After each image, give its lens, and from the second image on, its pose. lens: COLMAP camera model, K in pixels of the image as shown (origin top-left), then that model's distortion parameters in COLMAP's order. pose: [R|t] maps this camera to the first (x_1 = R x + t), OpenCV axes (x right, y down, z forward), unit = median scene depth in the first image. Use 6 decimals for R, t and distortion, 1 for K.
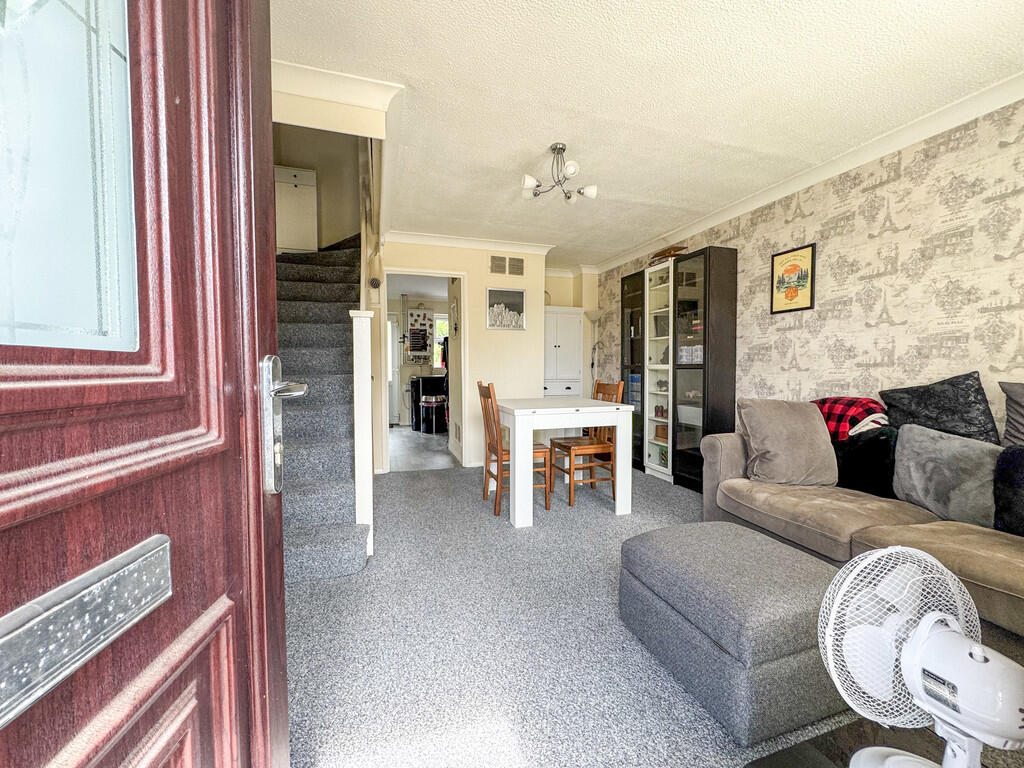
lens RADIAL K [[431.3, 0, 512.0], [0, 431.3, 384.0], [0, 0, 1]] dist [-0.000966, -0.000316]
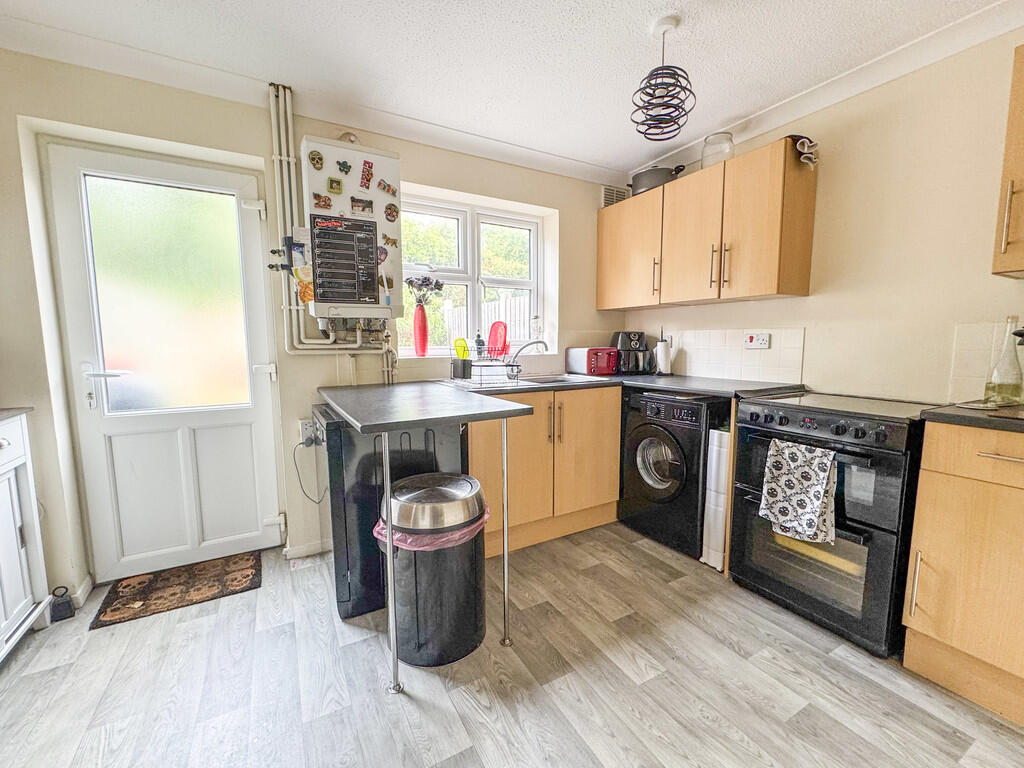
lens RADIAL K [[431.3, 0, 512.0], [0, 431.3, 384.0], [0, 0, 1]] dist [-0.000966, -0.000316]
pose [[0.981172, -0.020061, 0.192090, -0.168065], [0.007454, 0.997783, 0.066128, -0.041350], [-0.192991, -0.063451, 0.979147, 0.707941]]
